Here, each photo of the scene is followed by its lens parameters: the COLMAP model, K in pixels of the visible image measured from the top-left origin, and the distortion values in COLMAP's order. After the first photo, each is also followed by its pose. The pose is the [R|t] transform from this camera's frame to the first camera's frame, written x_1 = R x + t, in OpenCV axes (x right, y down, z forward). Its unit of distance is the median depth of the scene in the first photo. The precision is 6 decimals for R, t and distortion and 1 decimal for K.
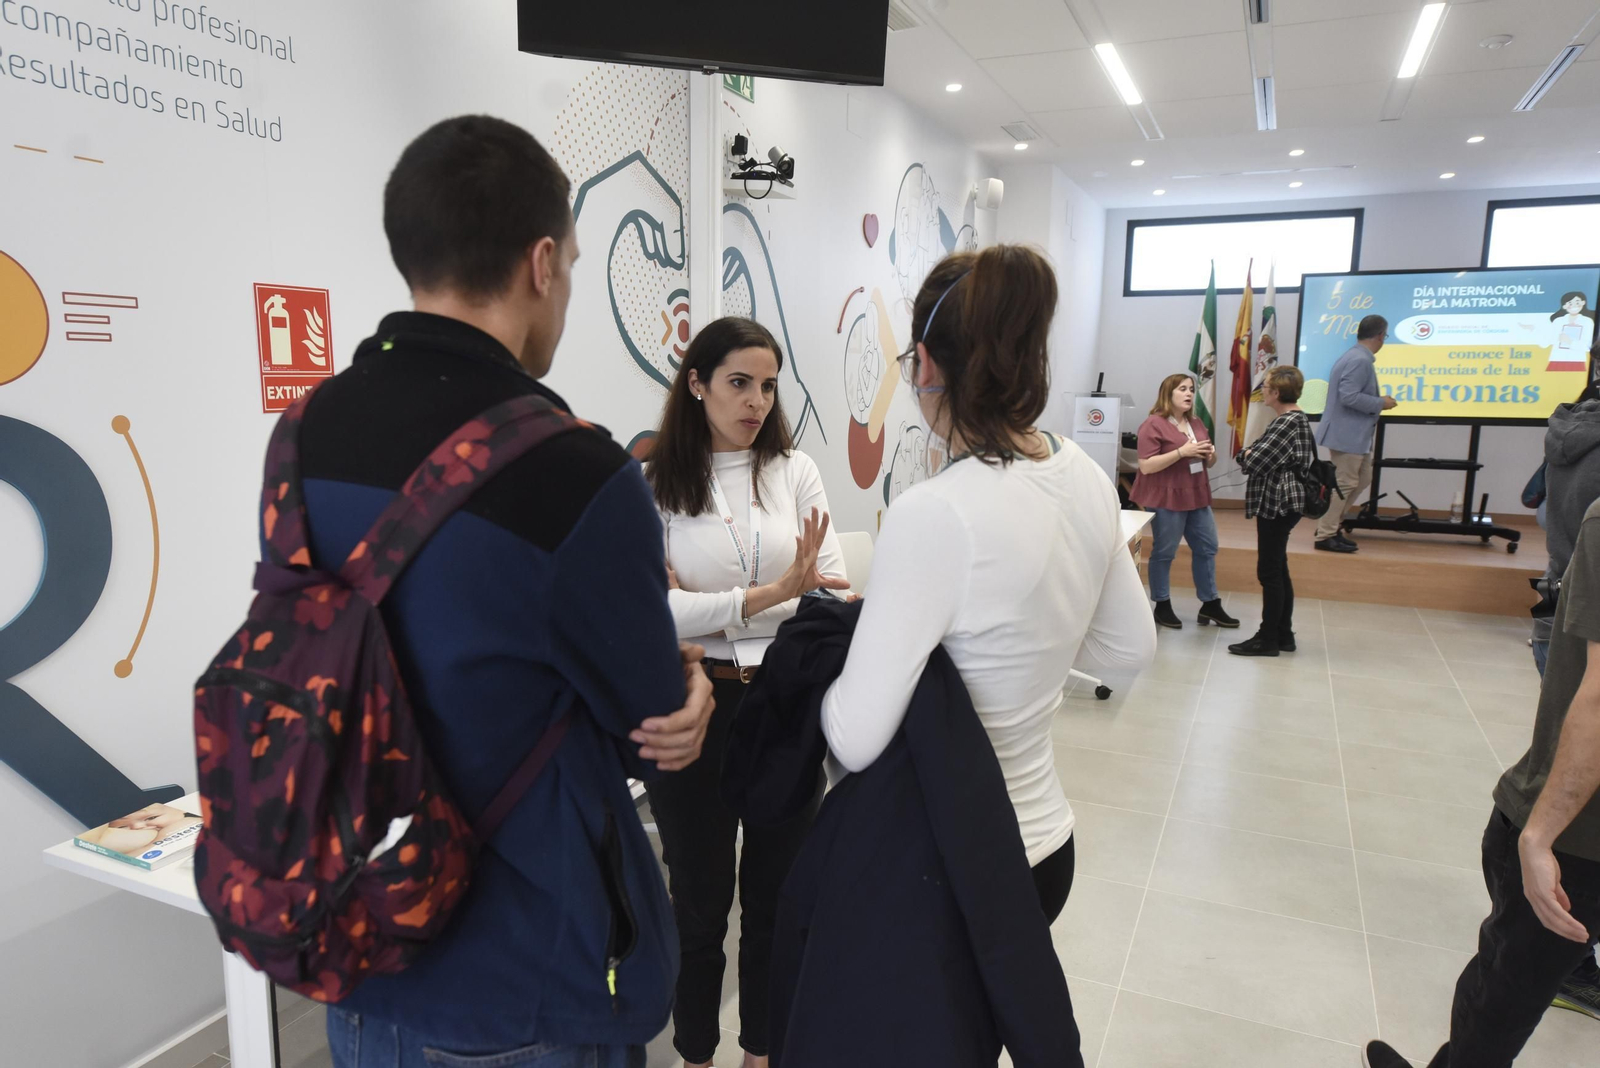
lens RADIAL K [[1052.6, 0, 803.8], [0, 1052.6, 534.3], [0, 0, 1]] dist [0.004392, -0.000171]
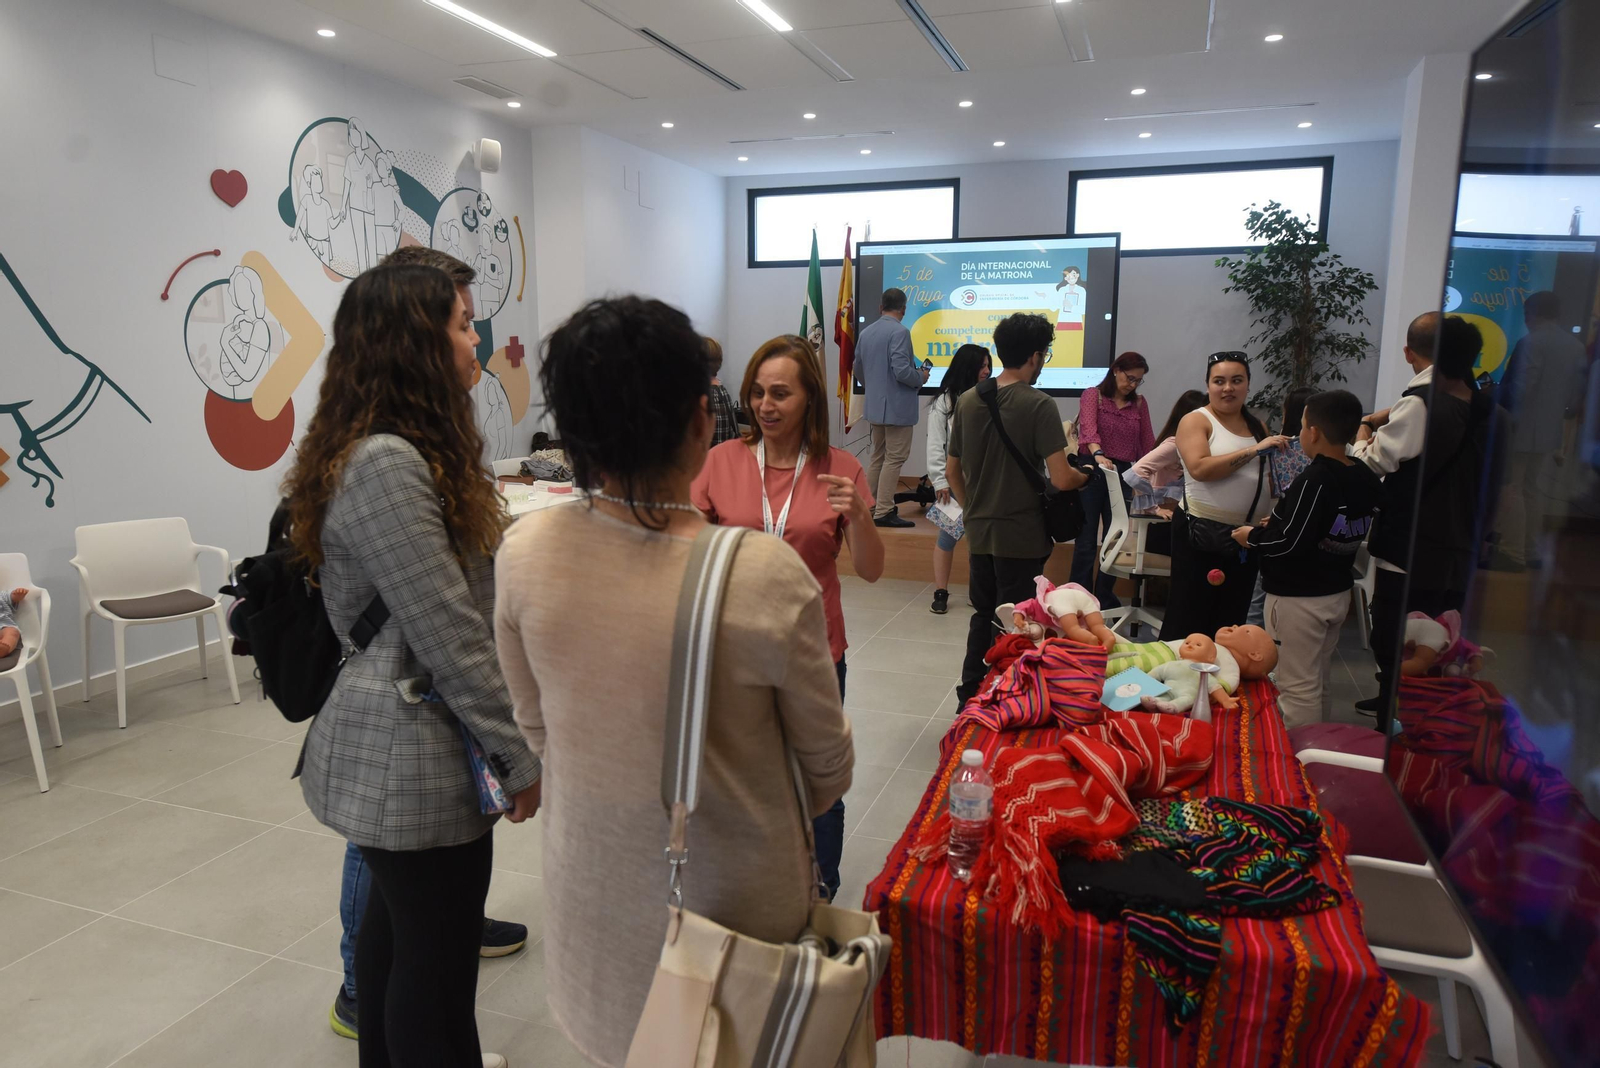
lens RADIAL K [[1052.6, 0, 803.8], [0, 1052.6, 534.3], [0, 0, 1]] dist [0.004392, -0.000171]
pose [[0.995968, -0.020261, 0.087394, 0.692608], [0.018537, 0.999618, 0.020494, 0.005546], [-0.087776, -0.018791, 0.995963, 0.049510]]
